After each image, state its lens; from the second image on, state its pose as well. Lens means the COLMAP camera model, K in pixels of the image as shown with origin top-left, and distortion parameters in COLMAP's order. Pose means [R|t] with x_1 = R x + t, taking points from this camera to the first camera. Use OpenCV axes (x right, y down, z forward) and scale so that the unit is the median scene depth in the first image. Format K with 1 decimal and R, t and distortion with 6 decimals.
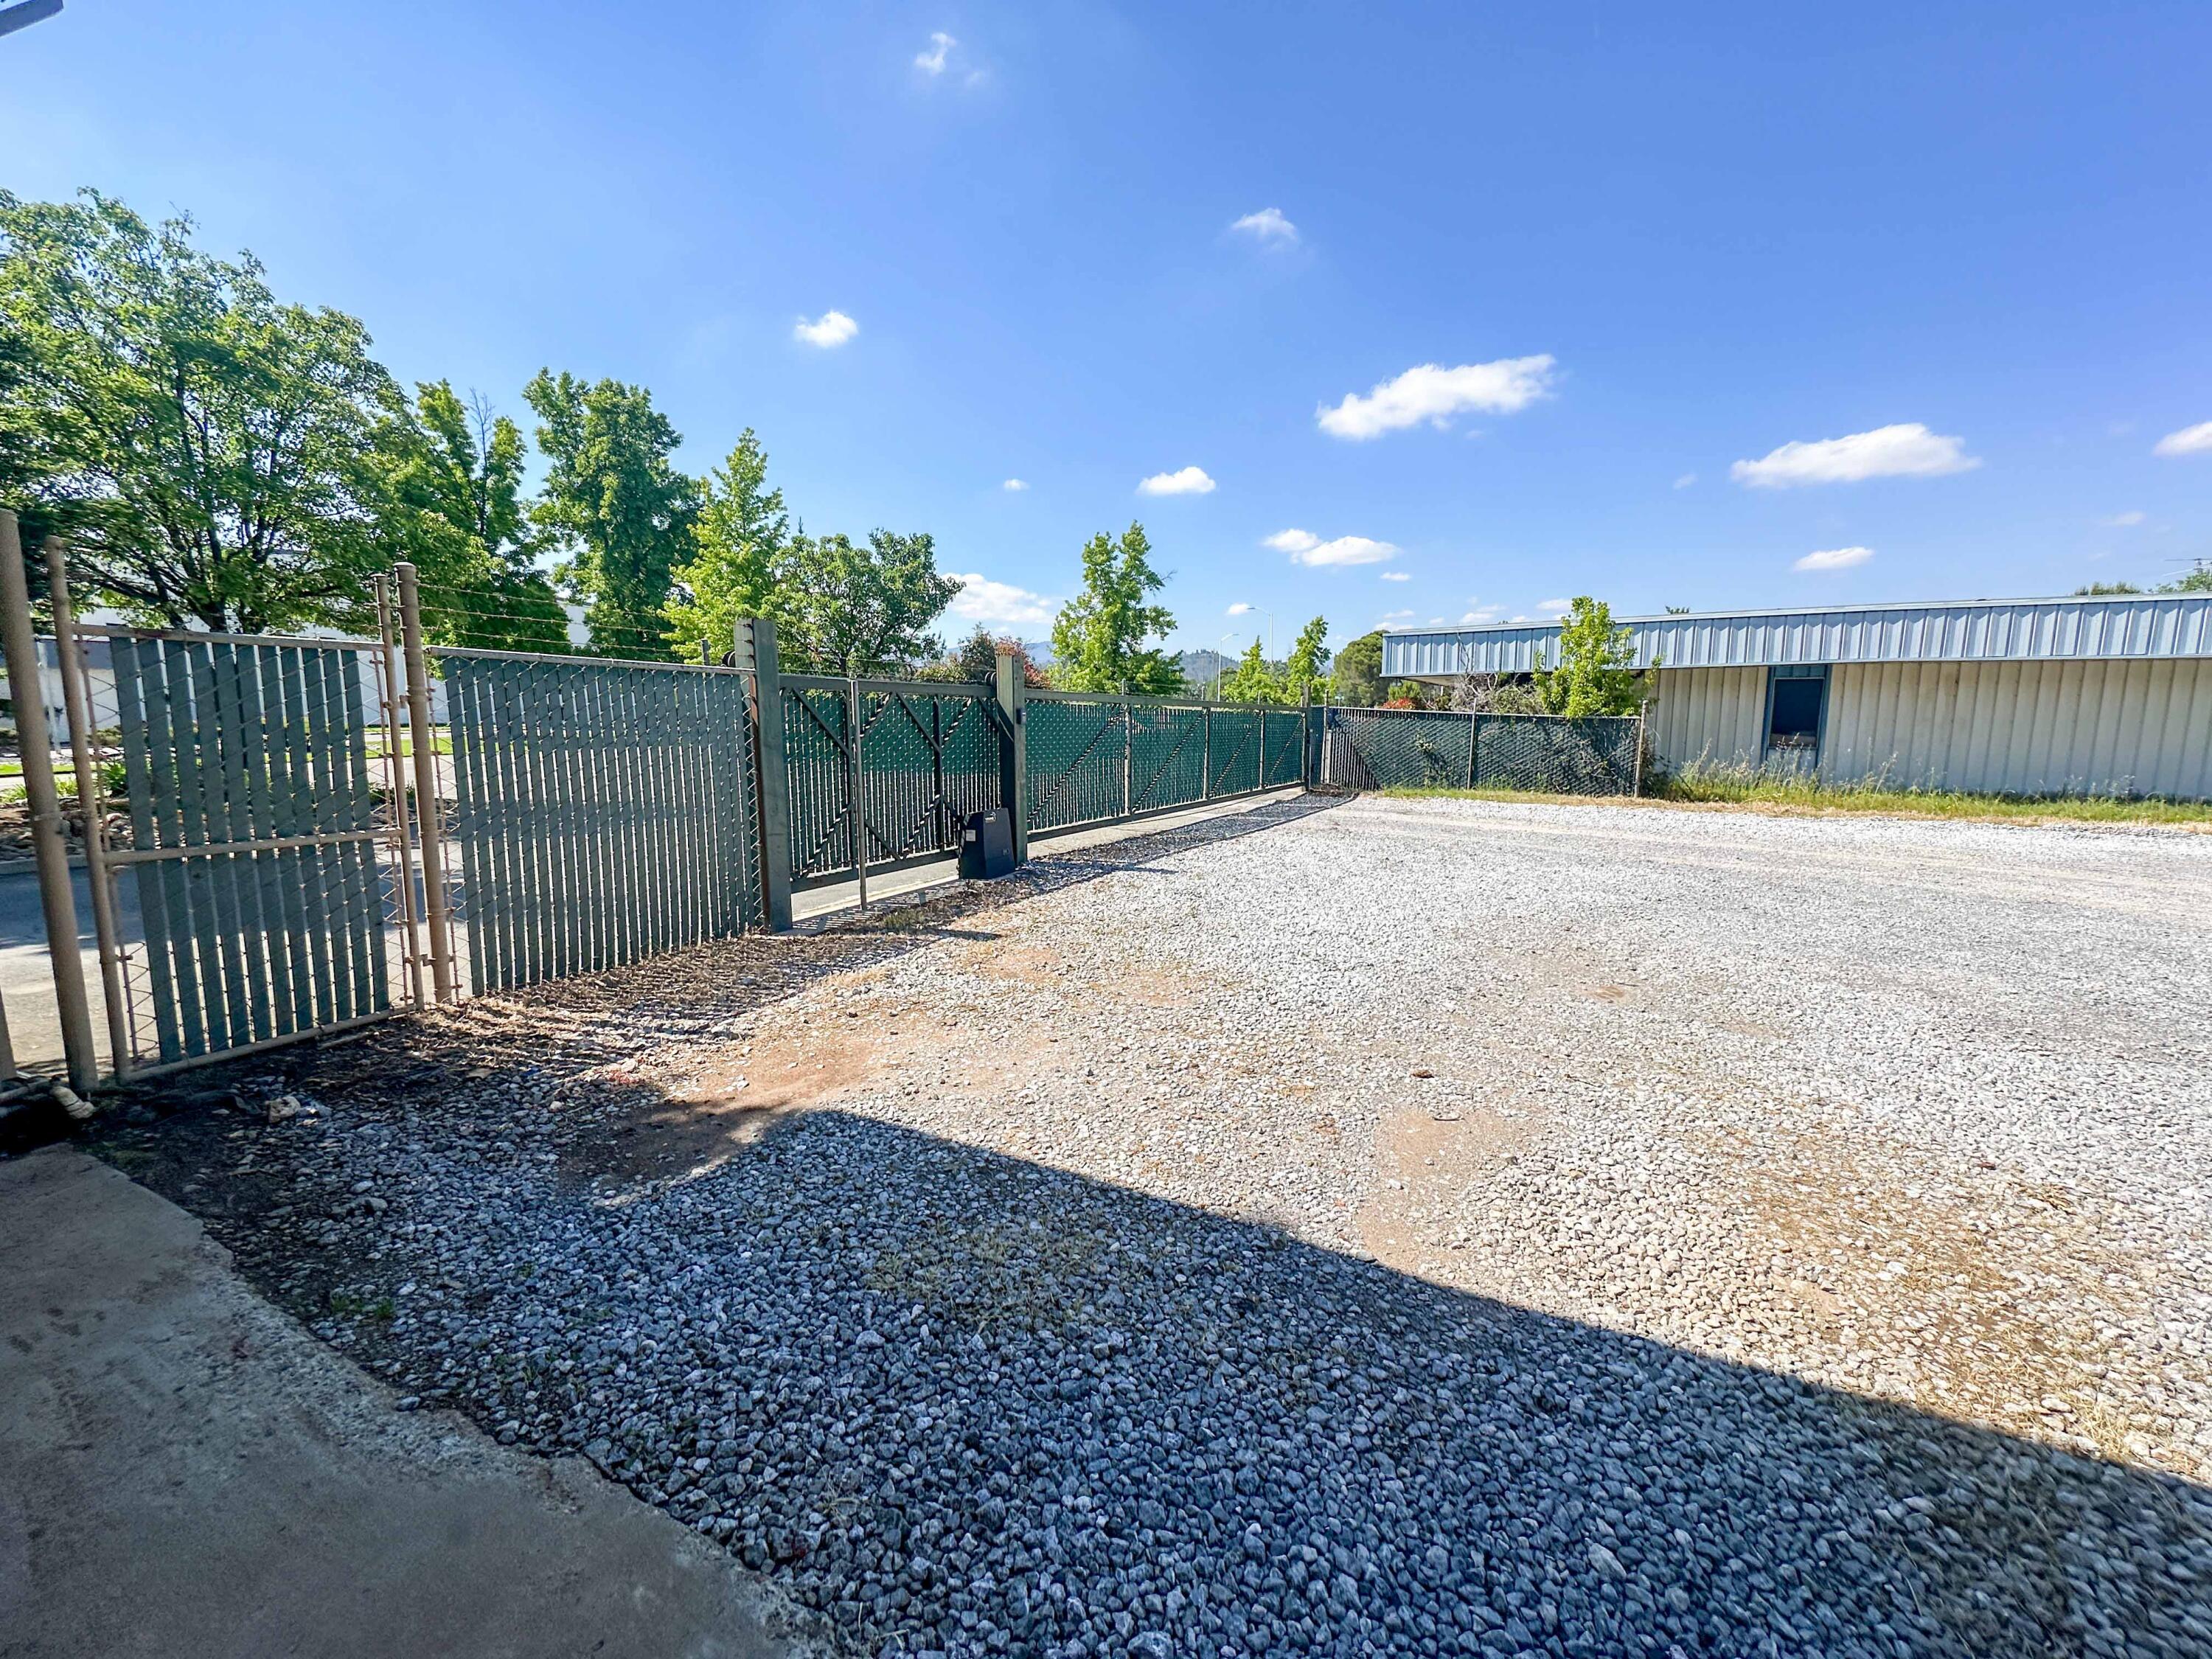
lens RADIAL K [[882.0, 0, 1106.0], [0, 882.0, 829.5], [0, 0, 1]] dist [-0.003431, 0.000329]
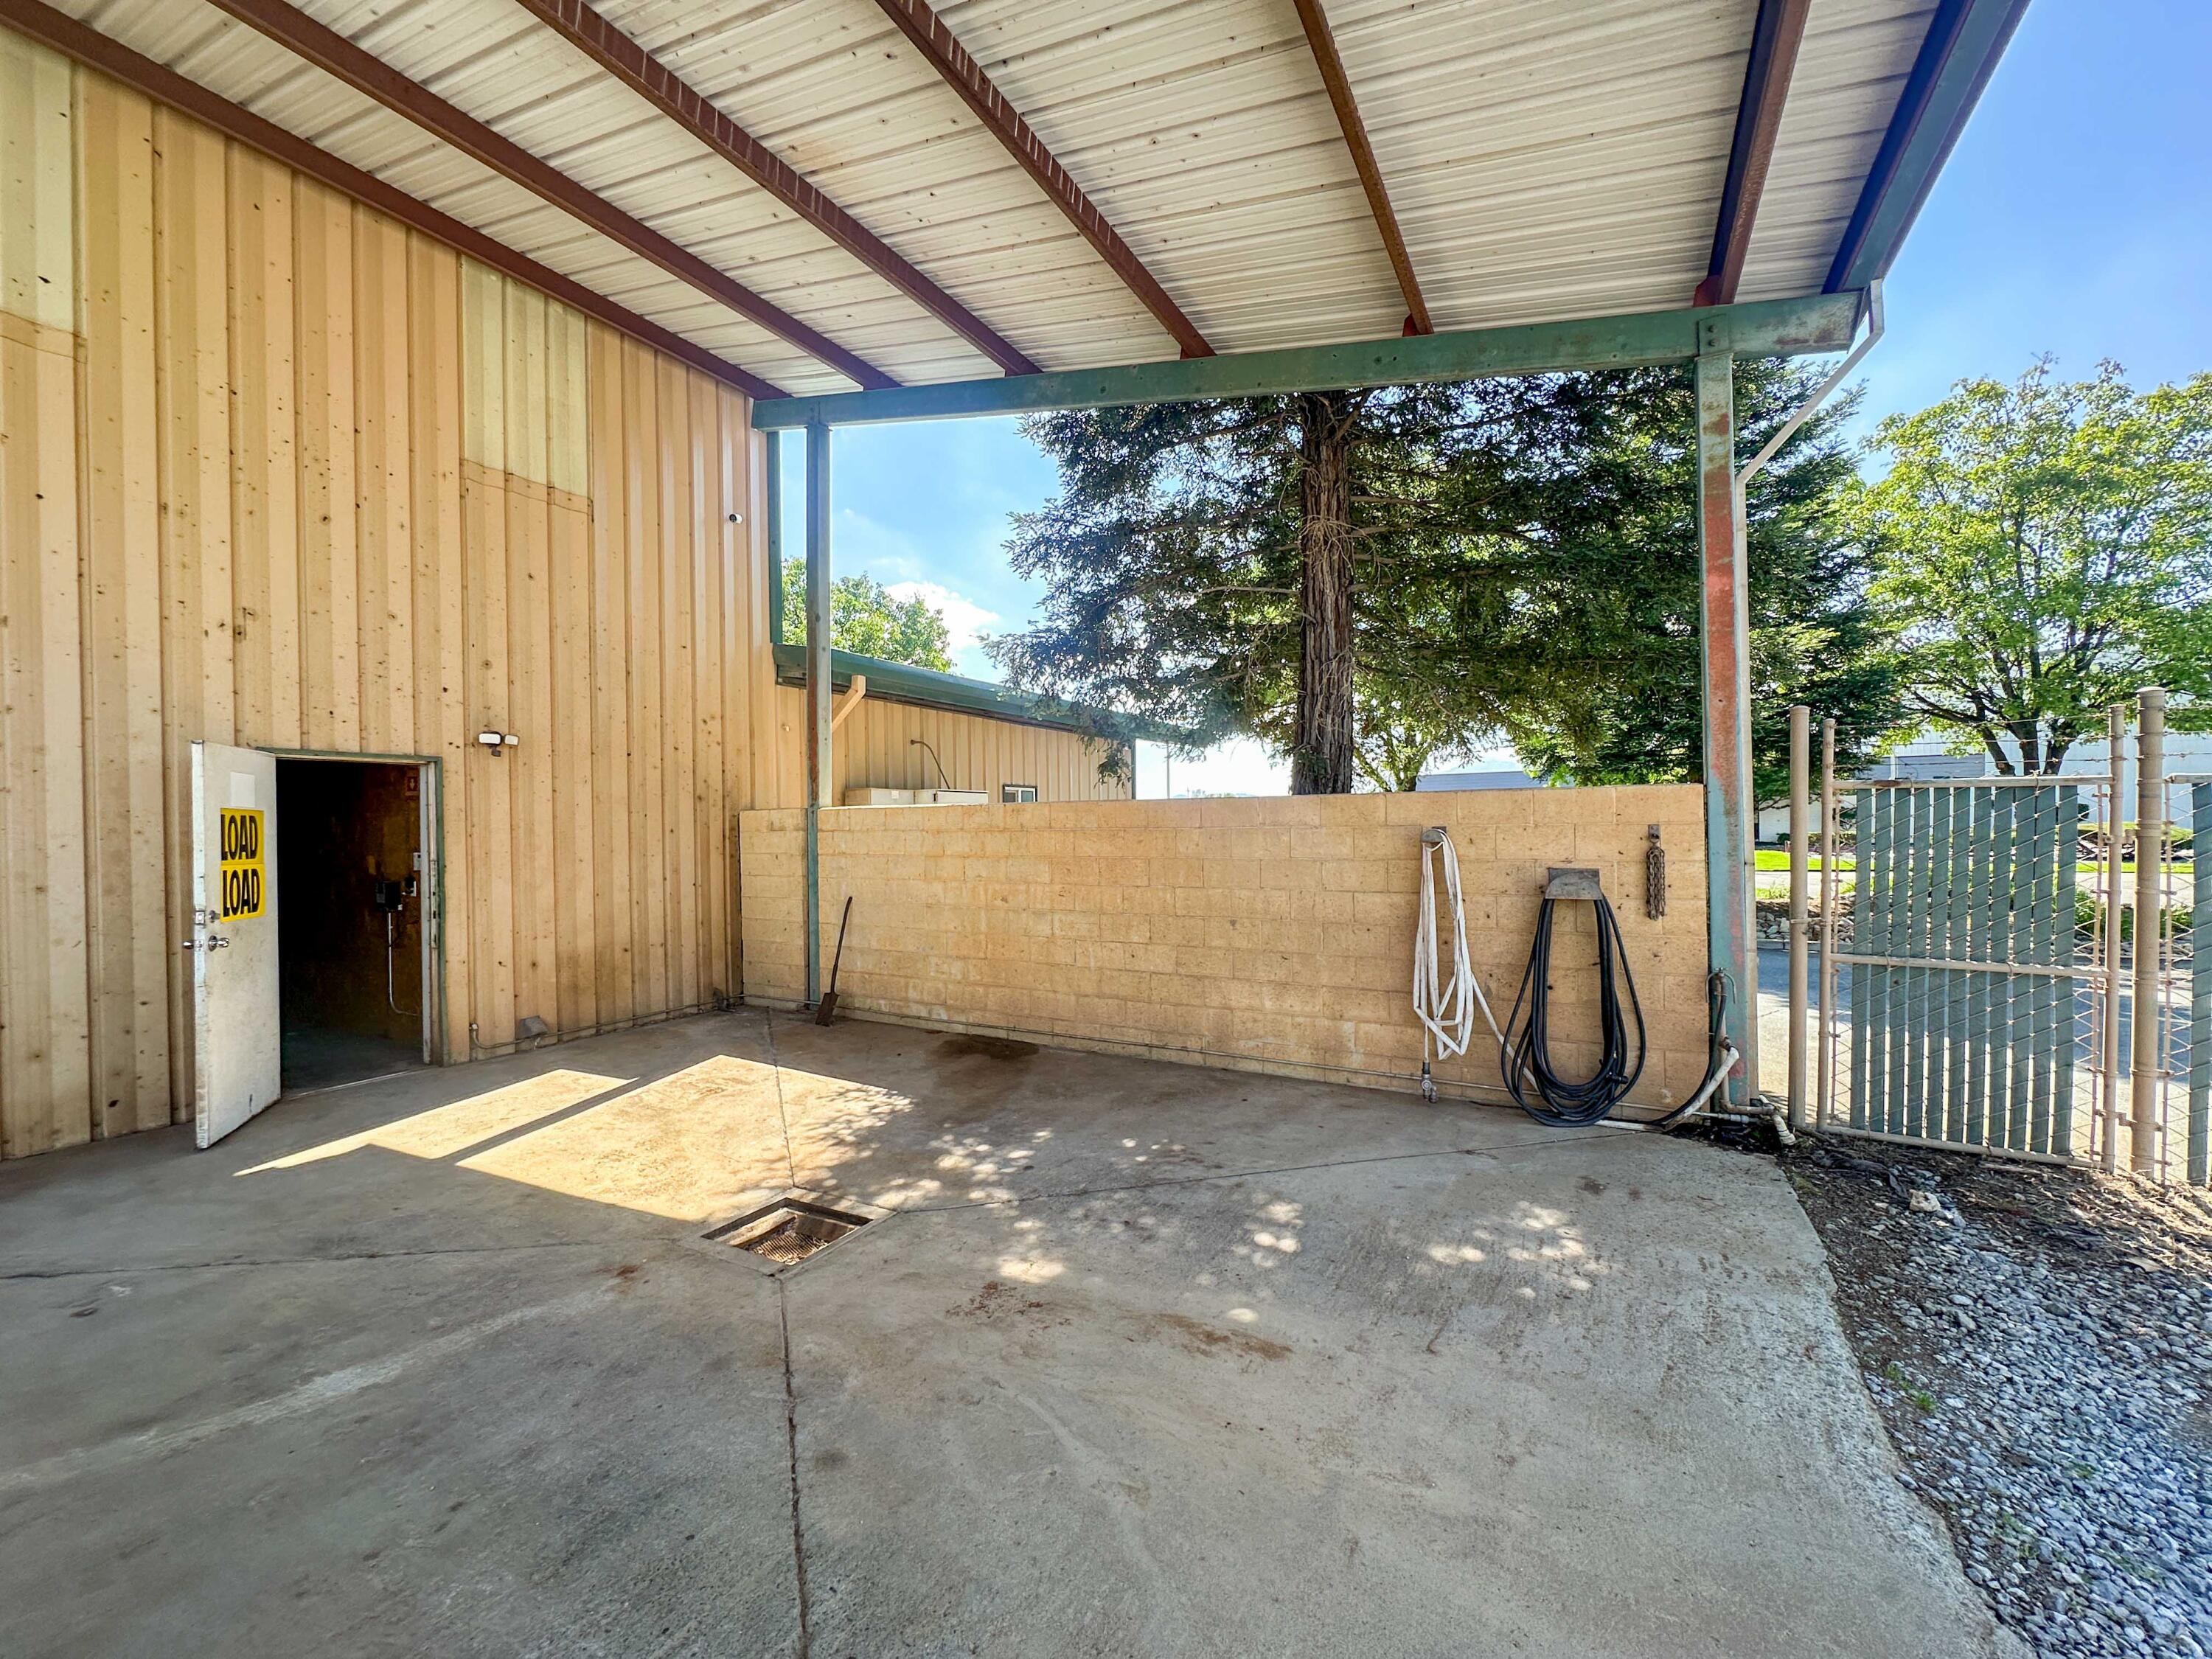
lens RADIAL K [[882.0, 0, 1106.0], [0, 882.0, 829.5], [0, 0, 1]] dist [-0.003431, 0.000329]
pose [[-0.038707, 0.008182, -0.999217, 0.193258], [-0.122346, 0.992404, 0.012866, -0.035769], [0.991733, 0.122748, -0.037411, -0.043811]]
